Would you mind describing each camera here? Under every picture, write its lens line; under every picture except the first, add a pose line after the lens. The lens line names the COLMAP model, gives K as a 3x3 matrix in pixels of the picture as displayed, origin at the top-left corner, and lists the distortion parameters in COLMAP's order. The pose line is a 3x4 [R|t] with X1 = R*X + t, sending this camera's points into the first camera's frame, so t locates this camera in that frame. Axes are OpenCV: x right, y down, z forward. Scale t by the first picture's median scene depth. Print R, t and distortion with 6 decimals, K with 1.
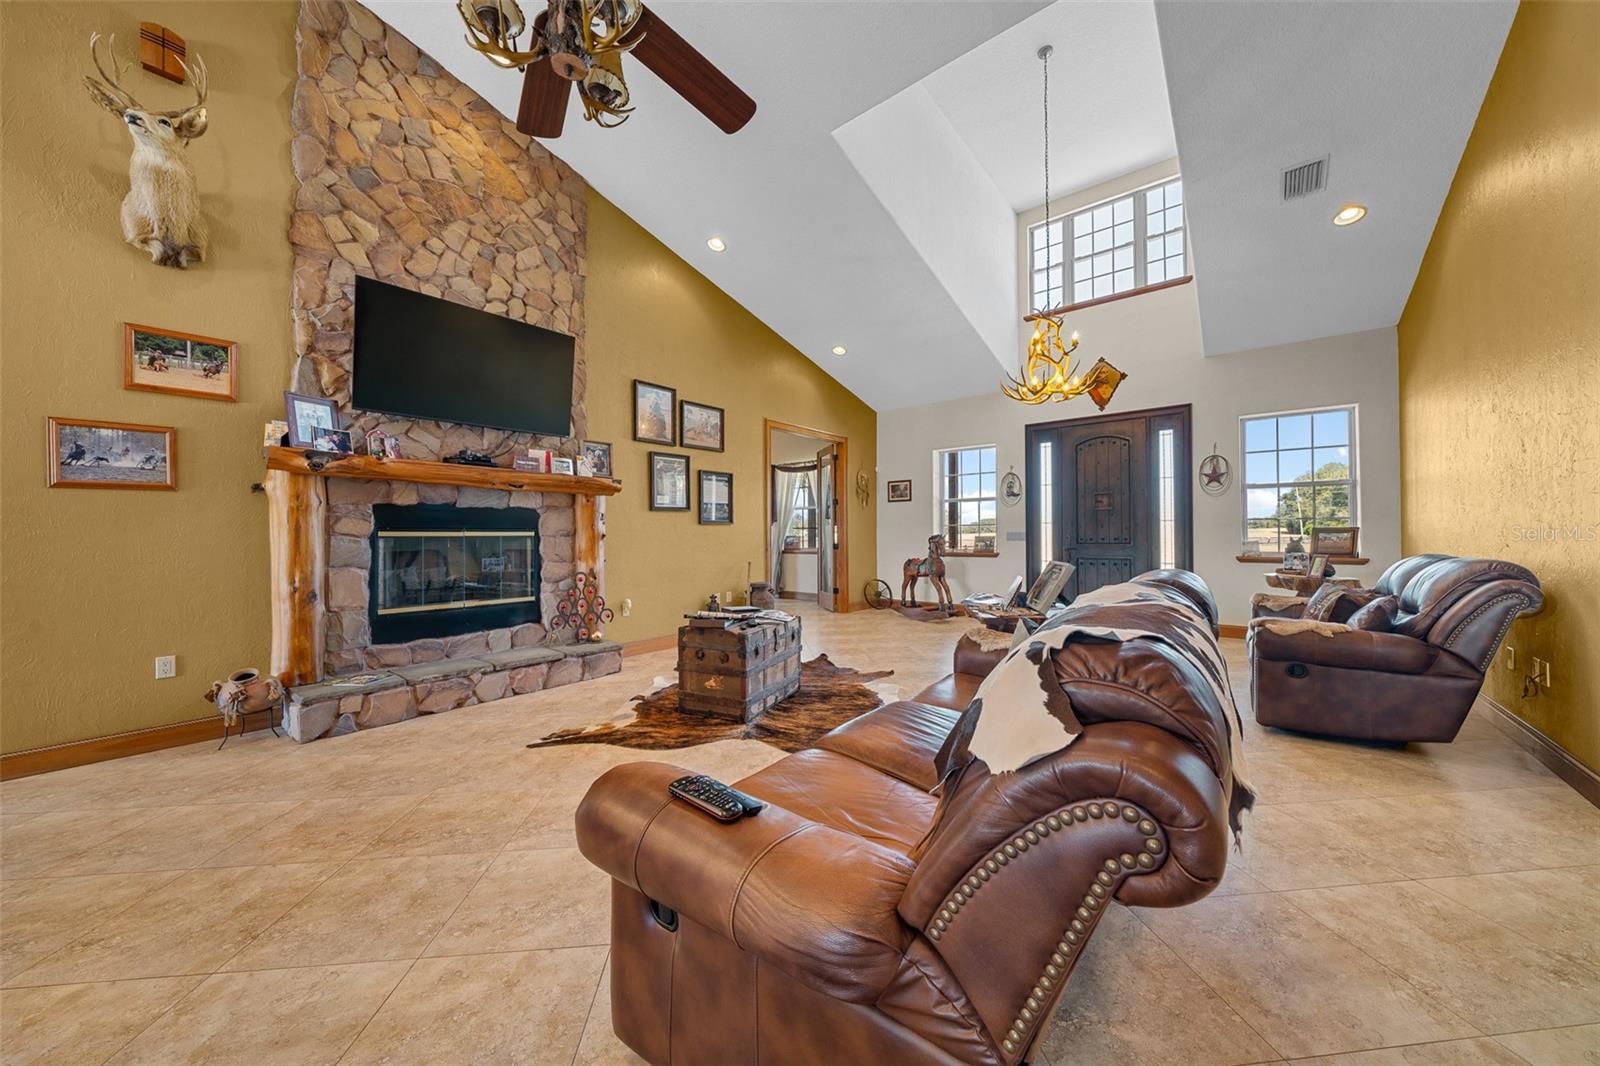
lens RADIAL K [[546.7, 0, 797.3], [0, 546.7, 535.1], [0, 0, 1]] dist [-0.006936, 0.000010]
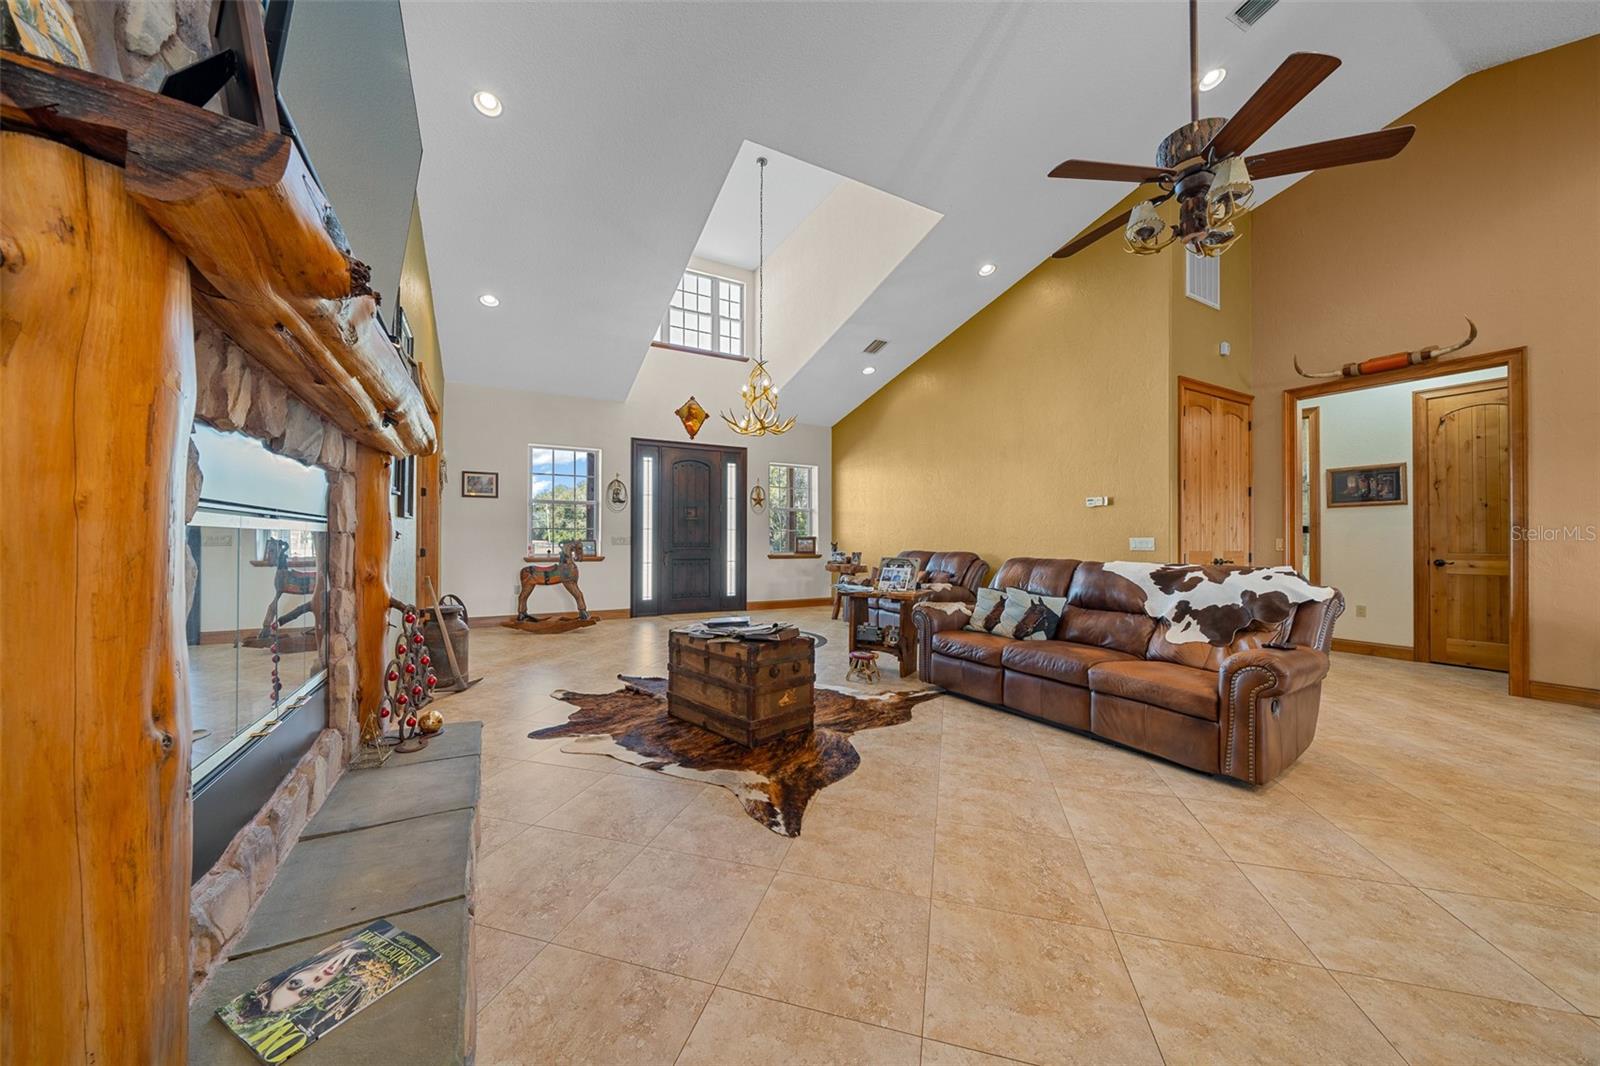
lens RADIAL K [[546.7, 0, 793.3], [0, 546.7, 536.1], [0, 0, 1]] dist [-0.006936, 0.000010]
pose [[0.382413, 0.014867, 0.923872, -0.906397], [-0.007917, 0.999887, -0.012813, 0.008074], [-0.923958, -0.002414, 0.382488, 0.577559]]
